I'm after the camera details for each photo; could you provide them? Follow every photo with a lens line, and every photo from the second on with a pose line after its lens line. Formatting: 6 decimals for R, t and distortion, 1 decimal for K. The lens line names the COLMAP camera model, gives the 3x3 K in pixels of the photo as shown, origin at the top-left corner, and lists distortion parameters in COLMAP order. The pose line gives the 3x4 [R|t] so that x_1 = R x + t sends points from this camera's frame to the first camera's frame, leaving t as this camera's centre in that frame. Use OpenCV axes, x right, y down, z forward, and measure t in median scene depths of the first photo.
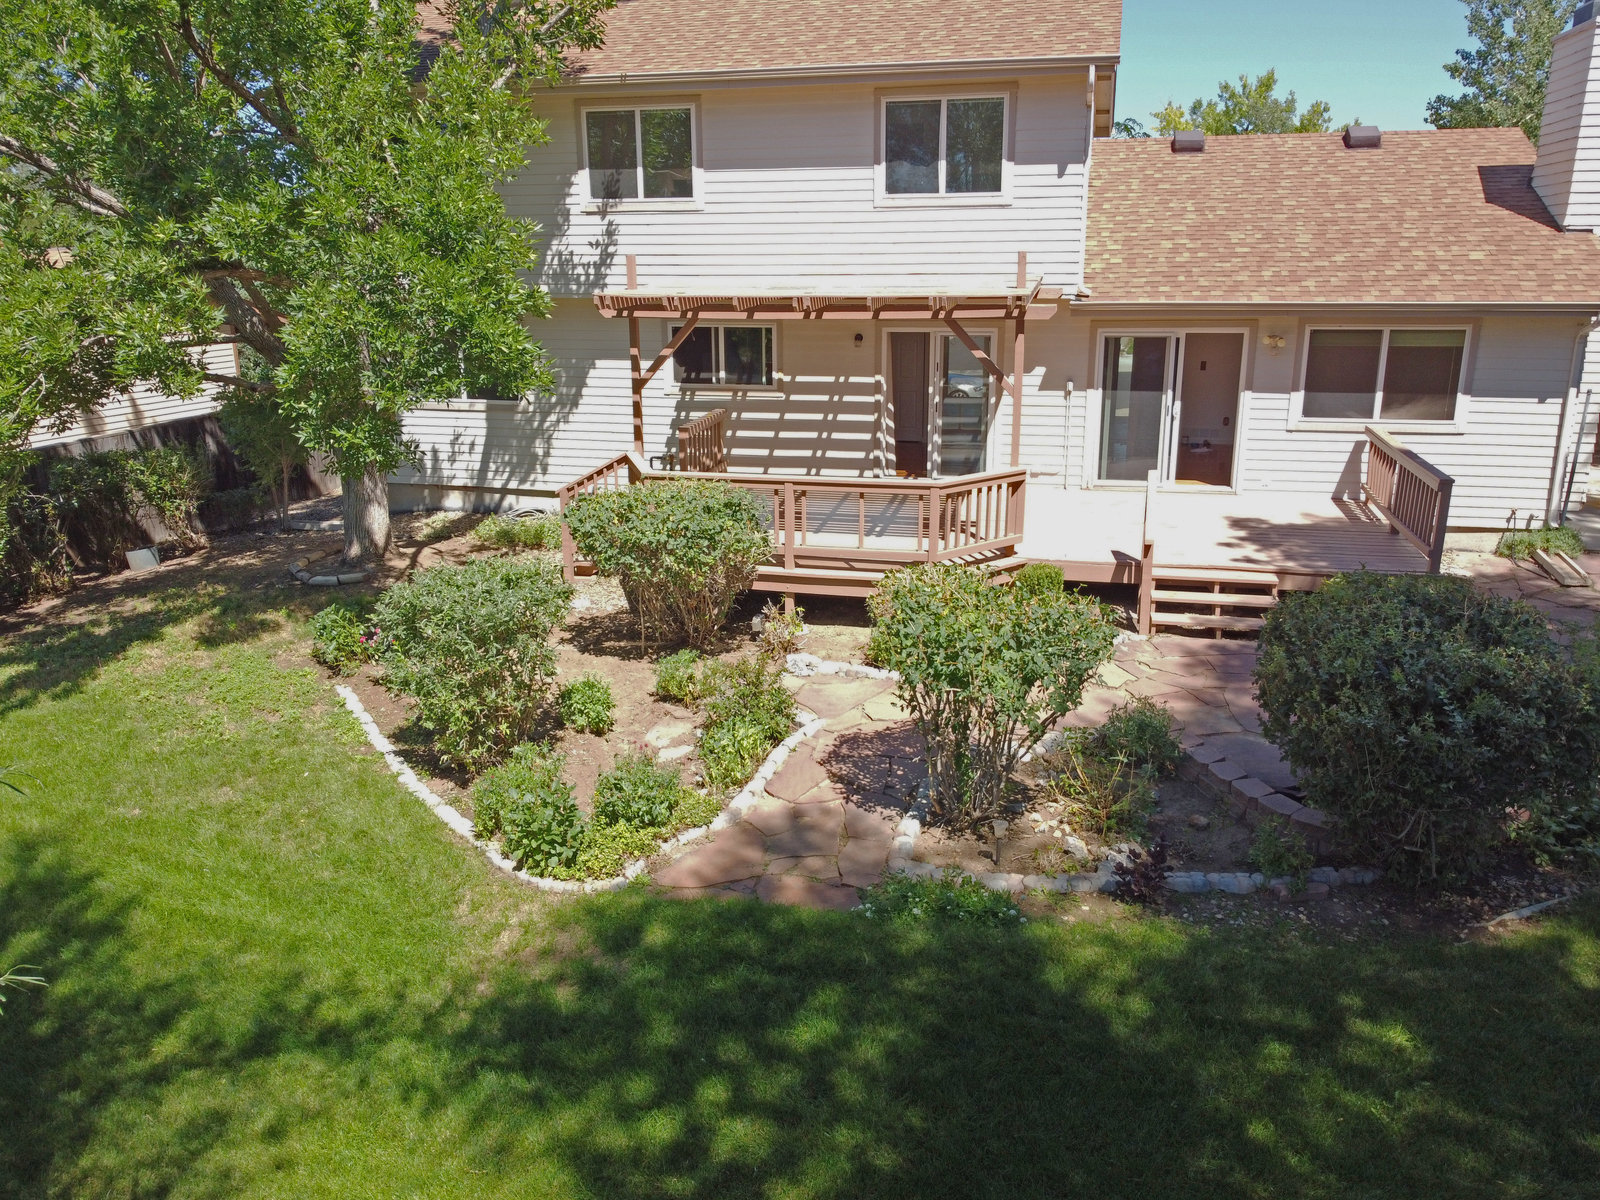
lens RADIAL K [[1219.4, 0, 793.3], [0, 1219.4, 589.3], [0, 0, 1]] dist [-0.006357, 0.003198]
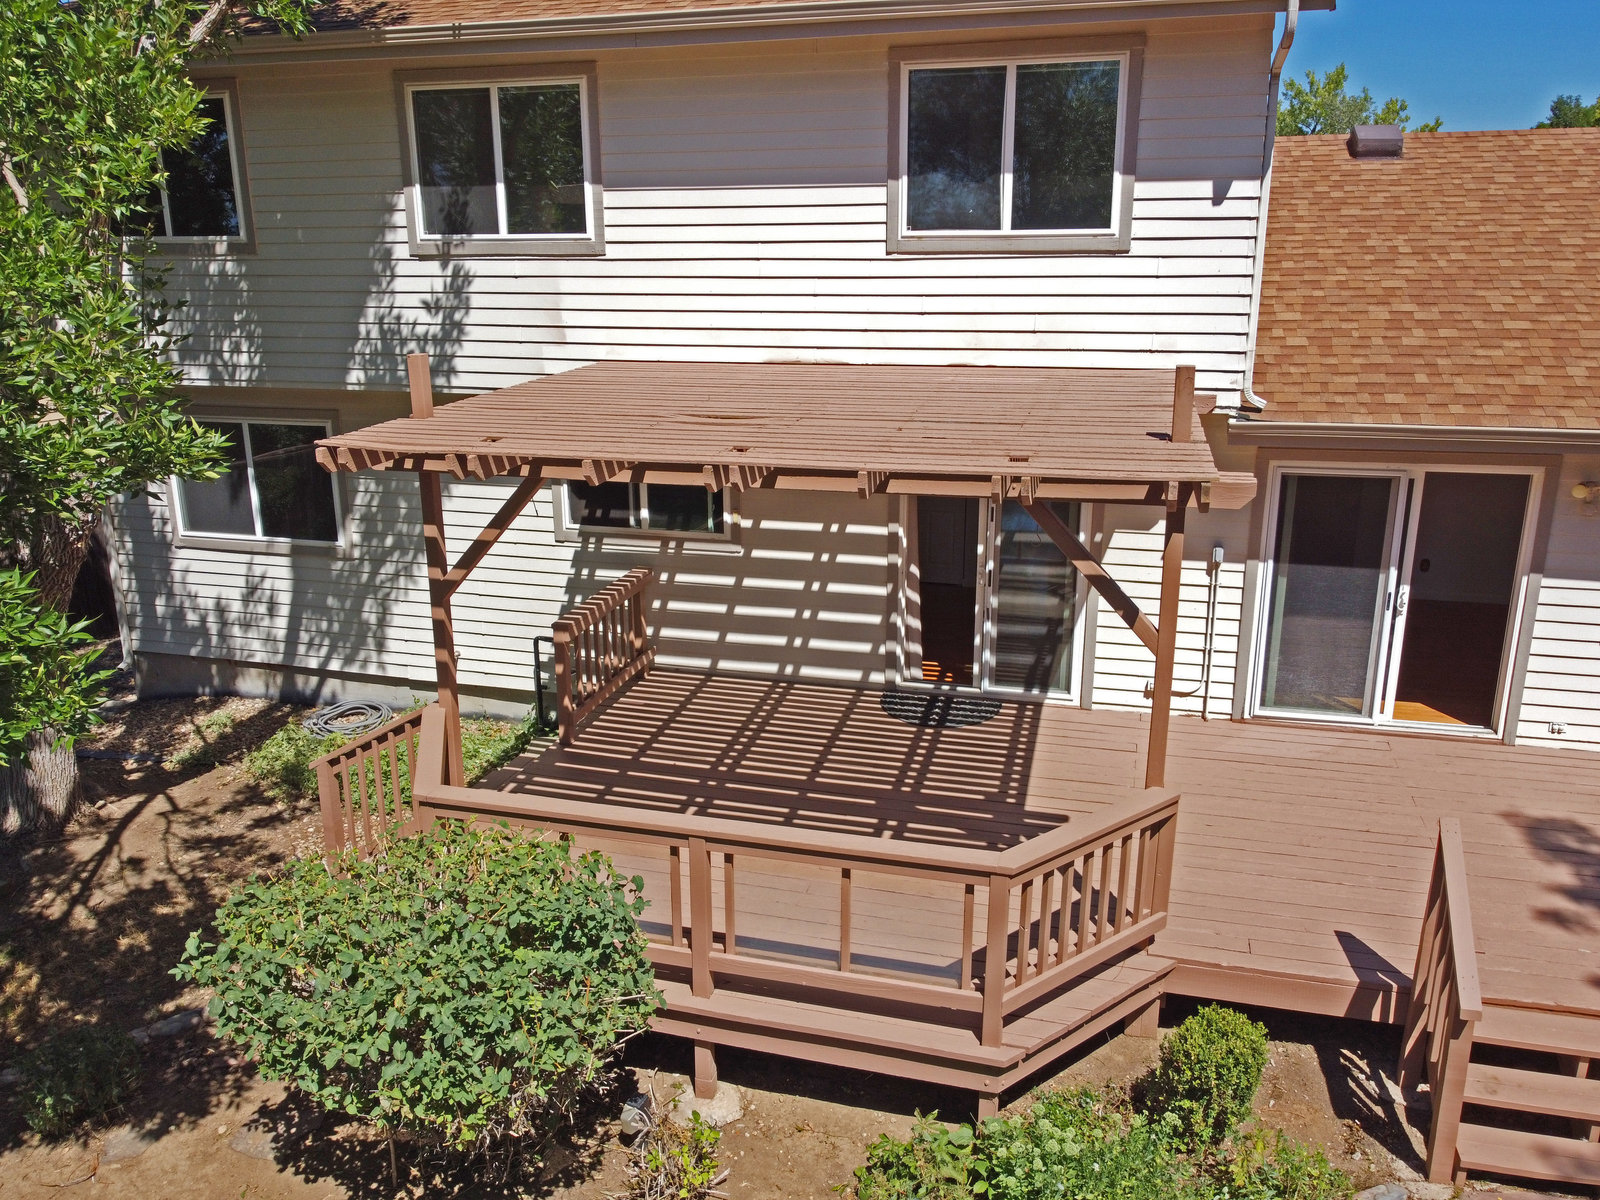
lens RADIAL K [[1219.4, 0, 793.3], [0, 1219.4, 589.3], [0, 0, 1]] dist [-0.006357, 0.003198]
pose [[0.999639, 0.009984, -0.024959, 0.035229], [-0.010015, 0.999949, -0.001112, -0.142790], [0.024947, 0.001361, 0.999688, 0.393261]]
